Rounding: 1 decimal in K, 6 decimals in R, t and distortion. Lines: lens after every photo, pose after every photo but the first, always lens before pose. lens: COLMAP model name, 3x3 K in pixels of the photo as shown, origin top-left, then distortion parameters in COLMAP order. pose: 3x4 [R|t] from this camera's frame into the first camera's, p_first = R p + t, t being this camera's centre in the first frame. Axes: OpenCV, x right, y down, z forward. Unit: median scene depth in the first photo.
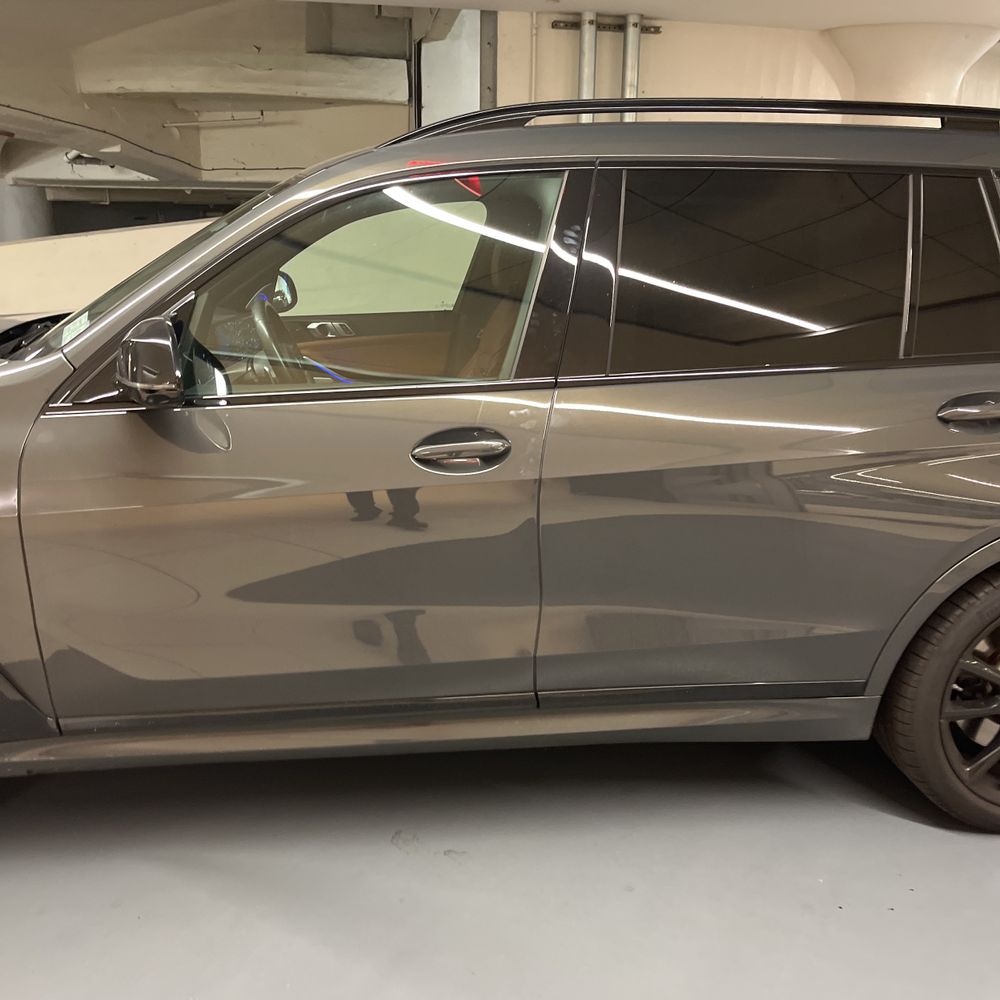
lens RADIAL K [[1025.8, 0, 519.8], [0, 1025.8, 514.6], [0, 0, 1]] dist [0.033704, 0.000000]
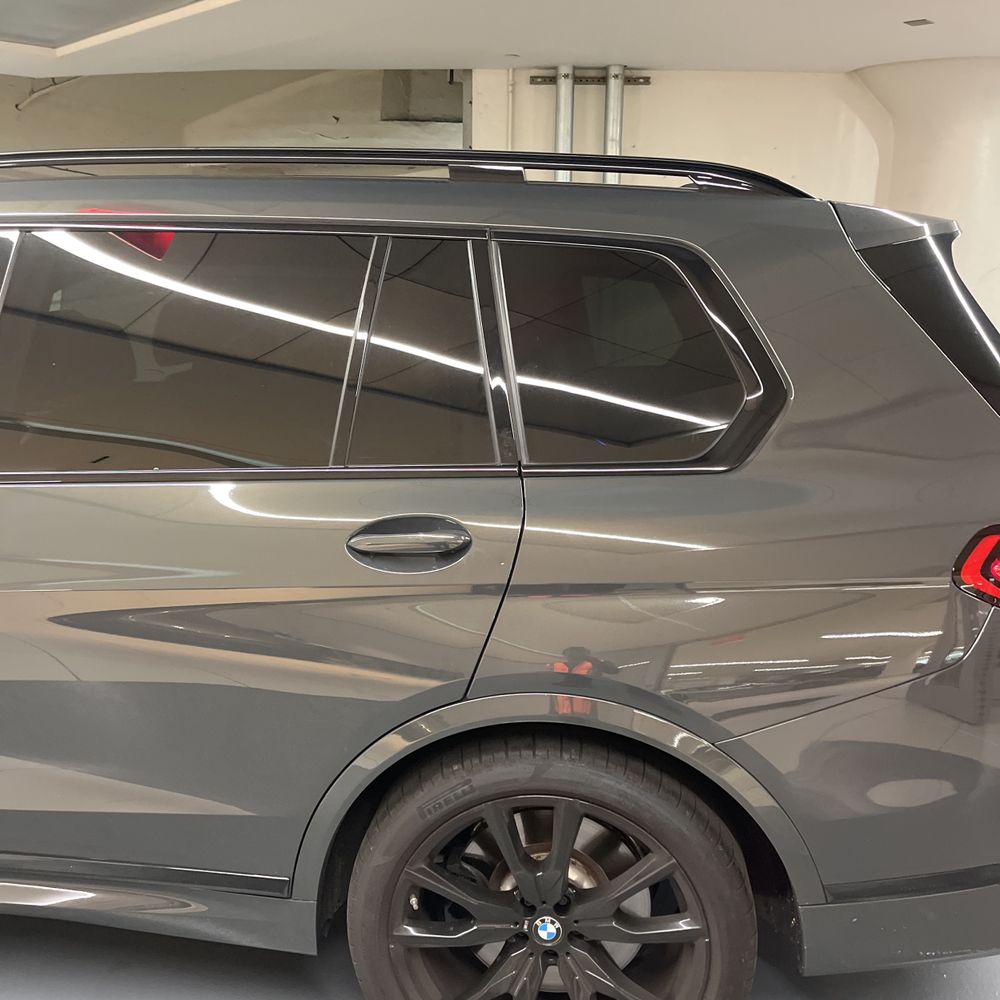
lens RADIAL K [[1025.8, 0, 507.0], [0, 1025.8, 515.2], [0, 0, 1]] dist [0.033704, 0.000000]
pose [[0.972572, 0.048283, -0.227534, 0.244840], [-0.060356, 0.997098, -0.046403, -0.031352], [0.224633, 0.058863, 0.972664, 0.098250]]
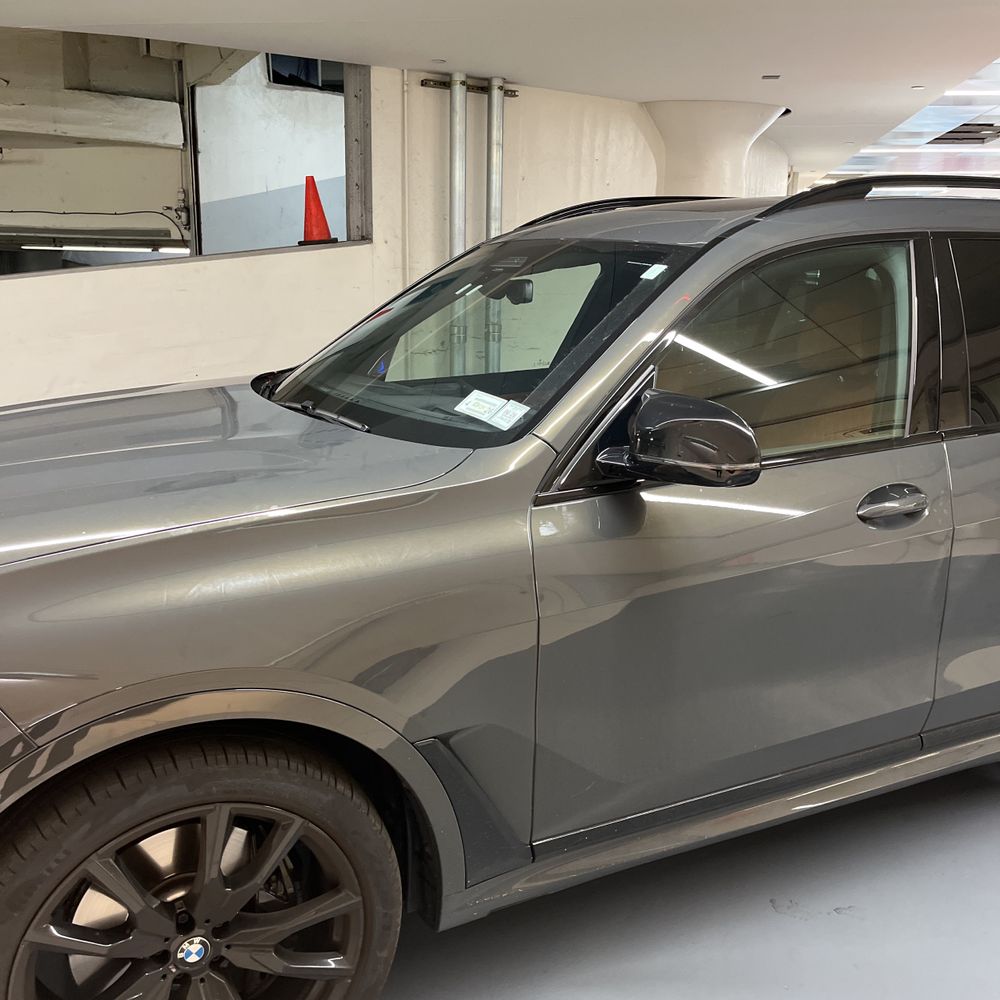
lens RADIAL K [[1025.8, 0, 501.9], [0, 1025.8, 492.8], [0, 0, 1]] dist [0.033704, 0.000000]
pose [[0.941227, -0.071823, 0.330050, -0.256699], [0.091172, 0.994884, -0.043503, -0.022984], [-0.325237, 0.071038, 0.942960, 0.049929]]
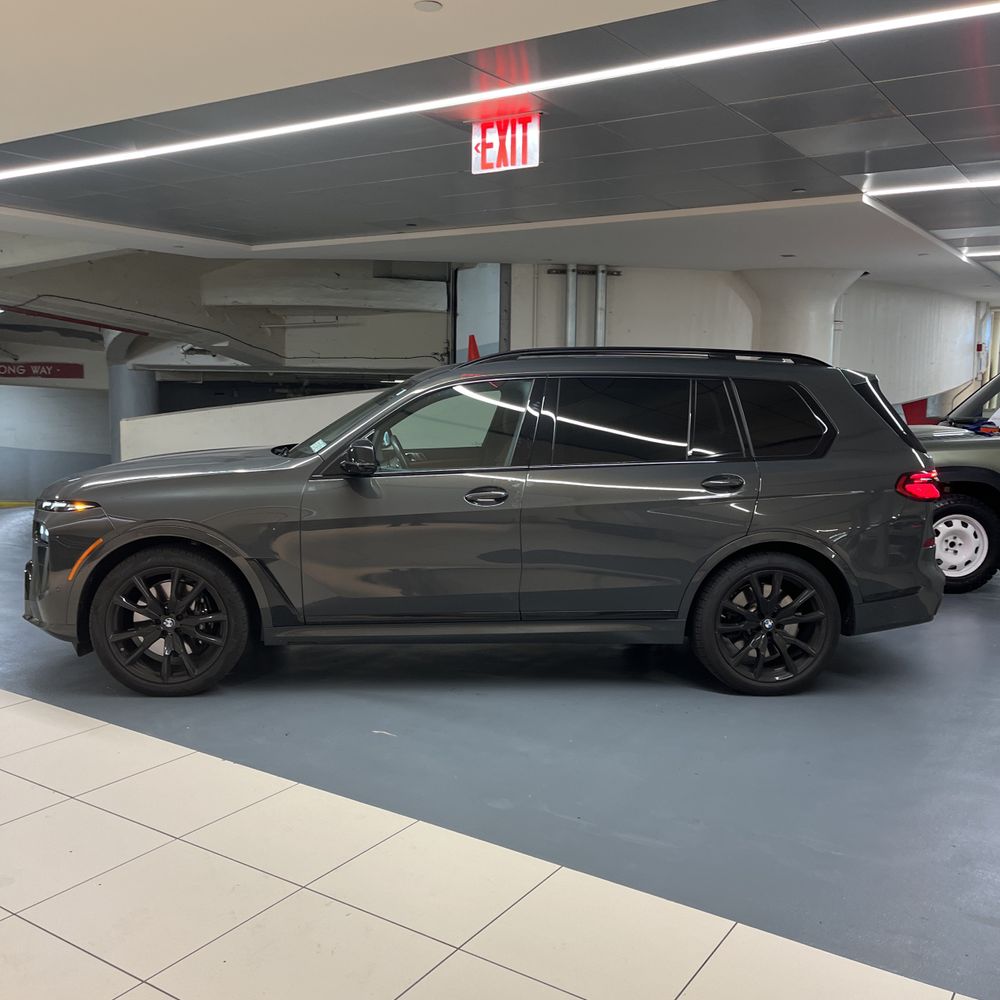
lens RADIAL K [[1025.8, 0, 497.2], [0, 1025.8, 502.5], [0, 0, 1]] dist [0.033704, 0.000000]
pose [[0.999176, 0.003915, -0.040410, 0.019430], [-0.010787, 0.985165, -0.171269, 0.114649], [0.039140, 0.171563, 0.984395, -0.418095]]
